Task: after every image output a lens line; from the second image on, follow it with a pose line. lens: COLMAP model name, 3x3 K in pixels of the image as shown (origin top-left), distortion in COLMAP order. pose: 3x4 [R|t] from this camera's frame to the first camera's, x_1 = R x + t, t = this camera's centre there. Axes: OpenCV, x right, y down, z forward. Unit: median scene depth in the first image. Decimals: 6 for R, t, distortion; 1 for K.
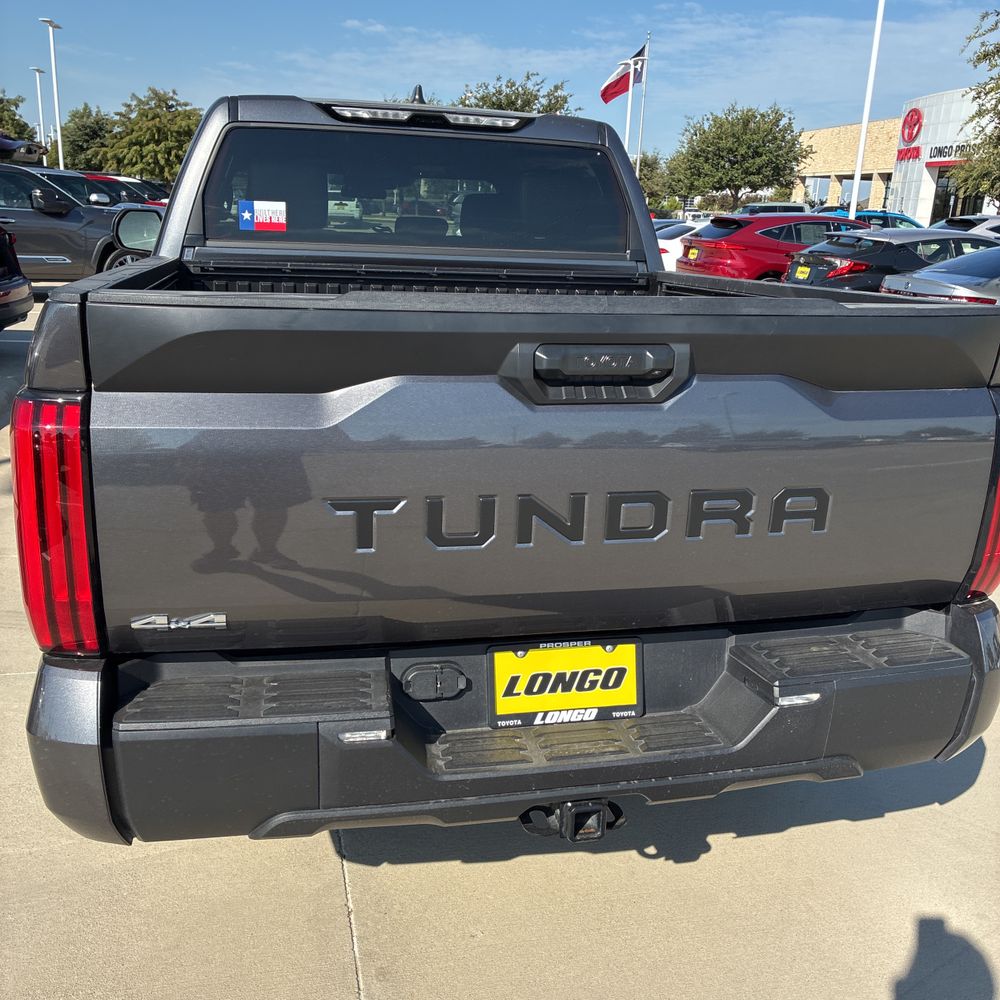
lens RADIAL K [[1018.9, 0, 501.4], [0, 1018.9, 501.5], [0, 0, 1]] dist [0.023817, 0.011999]
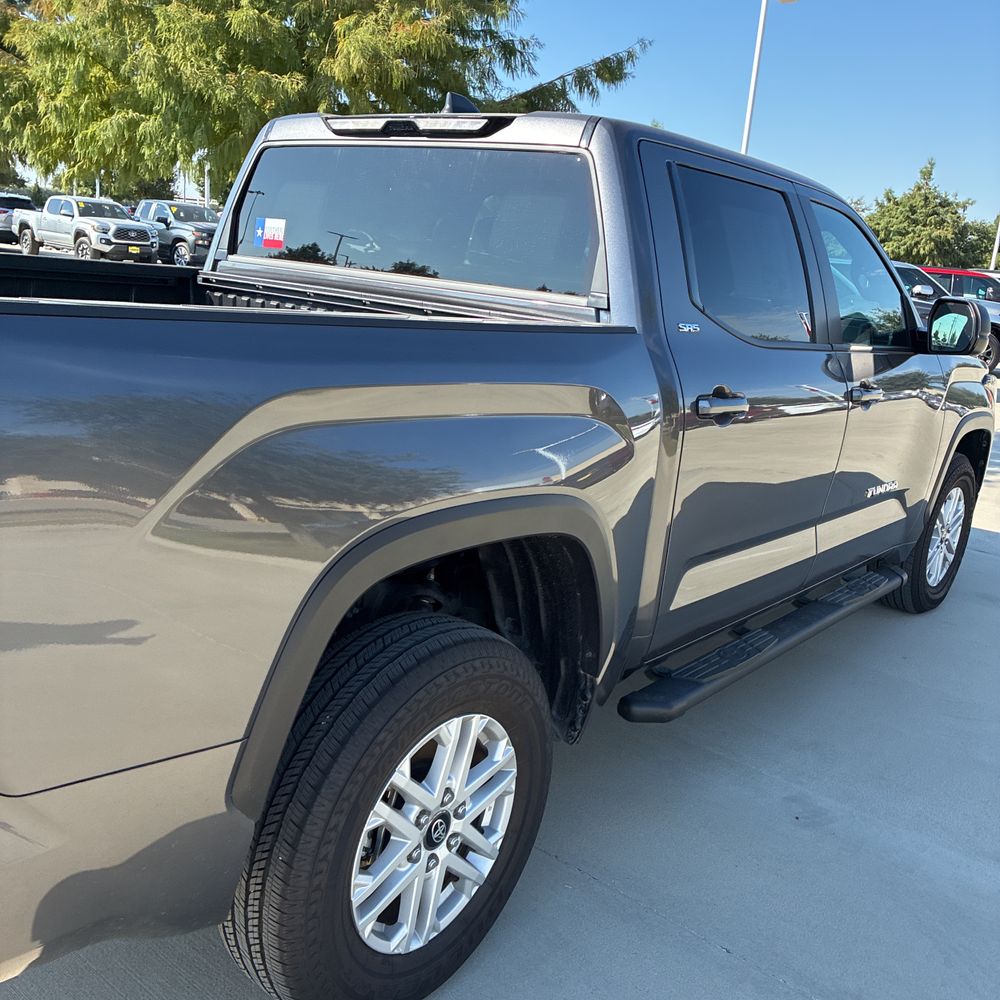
lens RADIAL K [[1008.8, 0, 478.3], [0, 1008.8, 493.8], [0, 0, 1]] dist [0.019415, 0.011007]
pose [[0.604717, 0.200869, -0.770694, 0.246039], [-0.277720, 0.960118, 0.032330, -0.044514], [0.746451, 0.194487, 0.636385, 0.205277]]
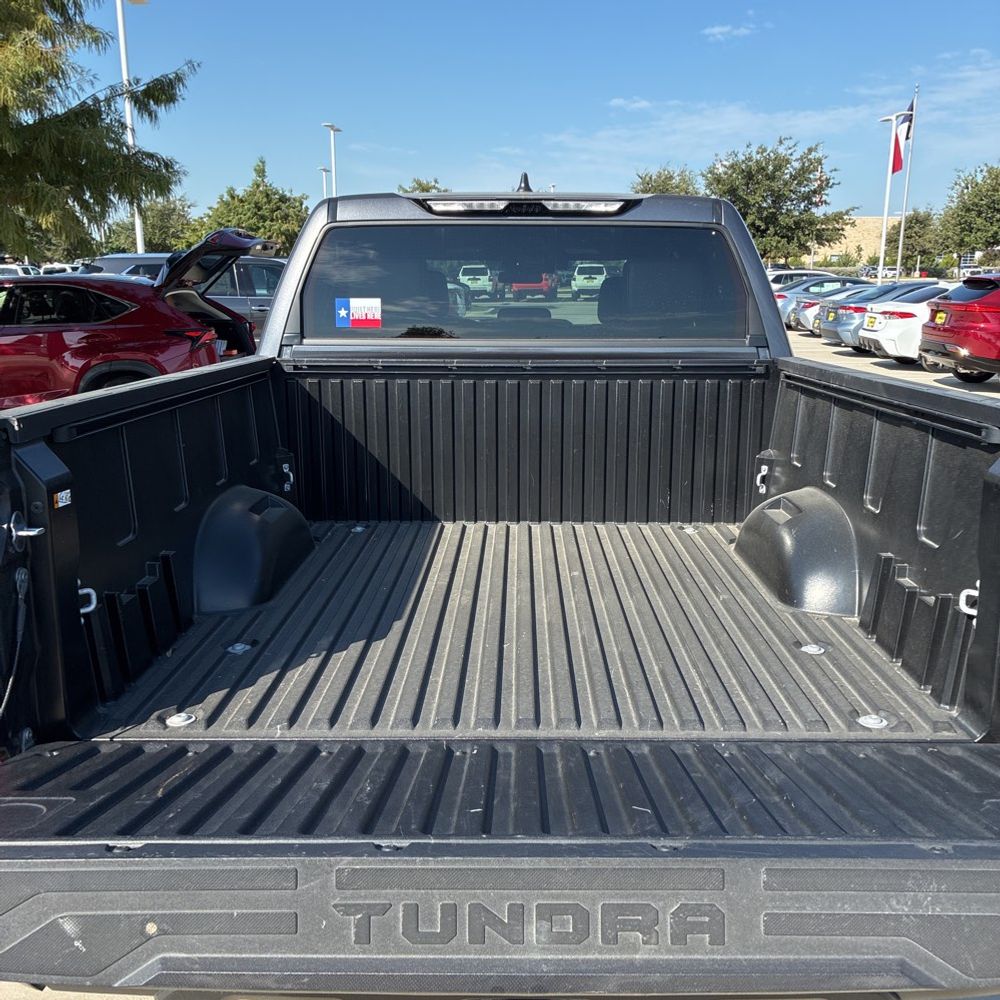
lens RADIAL K [[1014.2, 0, 502.0], [0, 1014.2, 518.4], [0, 0, 1]] dist [0.030131, 0.010382]
pose [[0.969113, 0.019555, -0.245840, 0.053429], [-0.031263, 0.998551, -0.043811, -0.014165], [0.244627, 0.050144, 0.968320, 0.029749]]
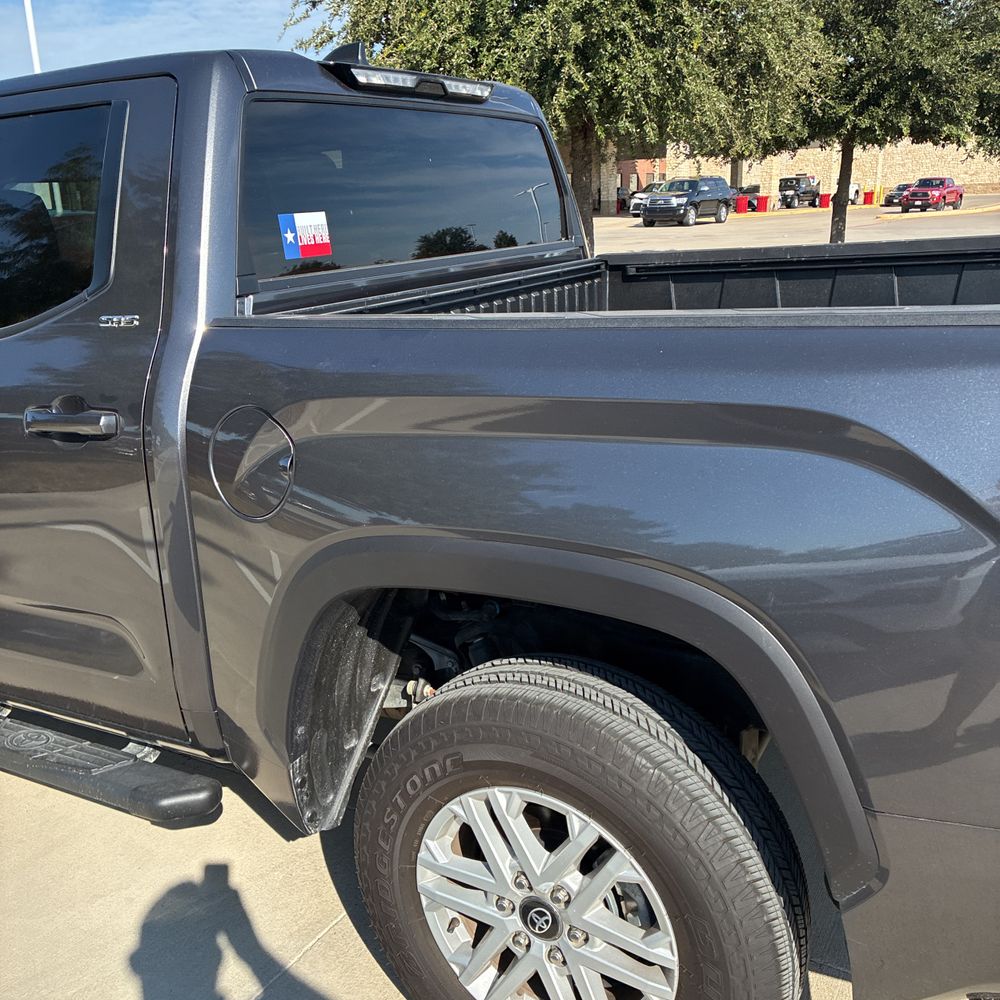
lens RADIAL K [[1008.8, 0, 478.3], [0, 1008.8, 493.8], [0, 0, 1]] dist [0.019415, 0.011007]
pose [[0.682615, -0.271524, 0.678462, -0.227276], [0.271031, 0.956263, 0.110012, -0.057964], [-0.678659, 0.108788, 0.726352, 0.169104]]
